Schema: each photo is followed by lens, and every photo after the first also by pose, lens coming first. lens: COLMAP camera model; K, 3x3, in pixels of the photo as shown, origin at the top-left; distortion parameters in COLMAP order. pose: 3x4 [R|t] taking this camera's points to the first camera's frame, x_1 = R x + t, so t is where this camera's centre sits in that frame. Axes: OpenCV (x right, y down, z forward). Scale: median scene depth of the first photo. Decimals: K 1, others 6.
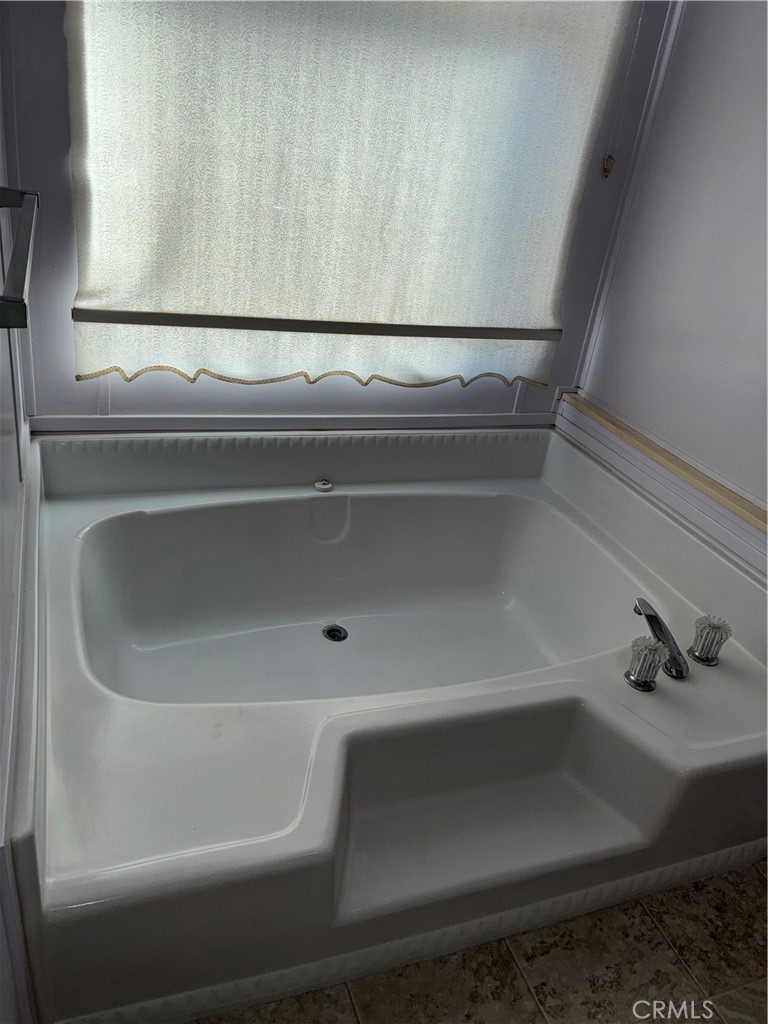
lens RADIAL K [[779.3, 0, 384.0], [0, 779.3, 512.0], [0, 0, 1]] dist [0.039440, -0.069002]
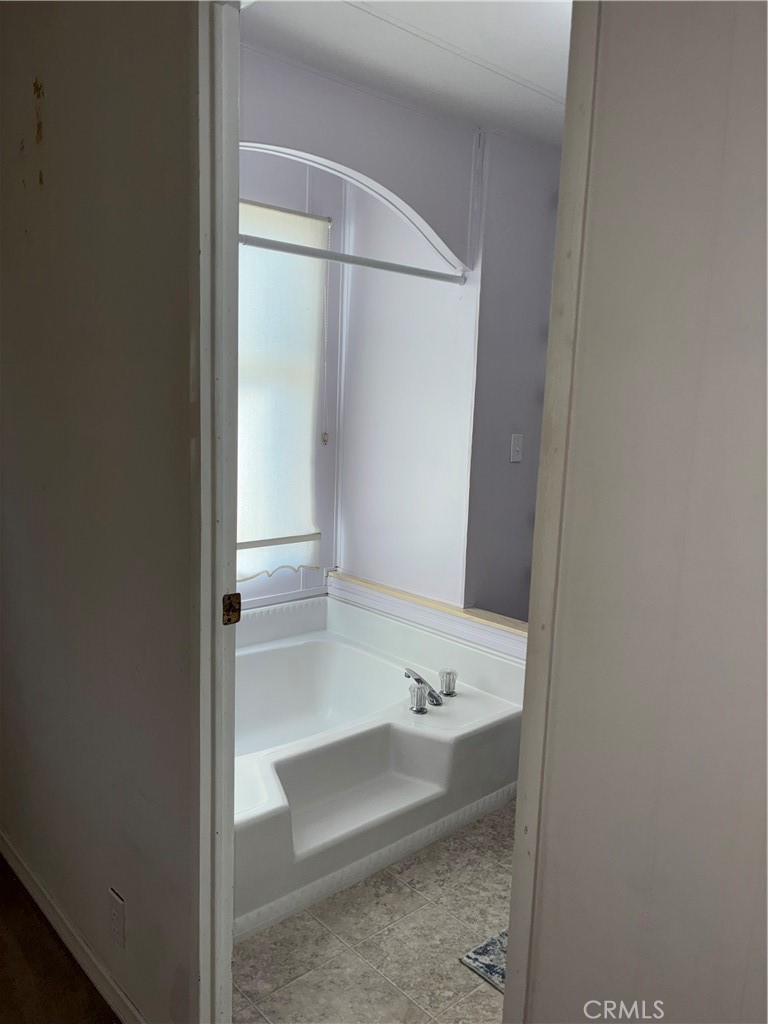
lens RADIAL K [[773.6, 0, 371.1], [0, 773.6, 517.0], [0, 0, 1]] dist [0.071593, -0.074296]
pose [[0.927965, -0.153028, 0.339800, -0.281474], [0.242952, 0.939819, -0.240237, 0.191878], [-0.282588, 0.305486, 0.909298, -0.651787]]
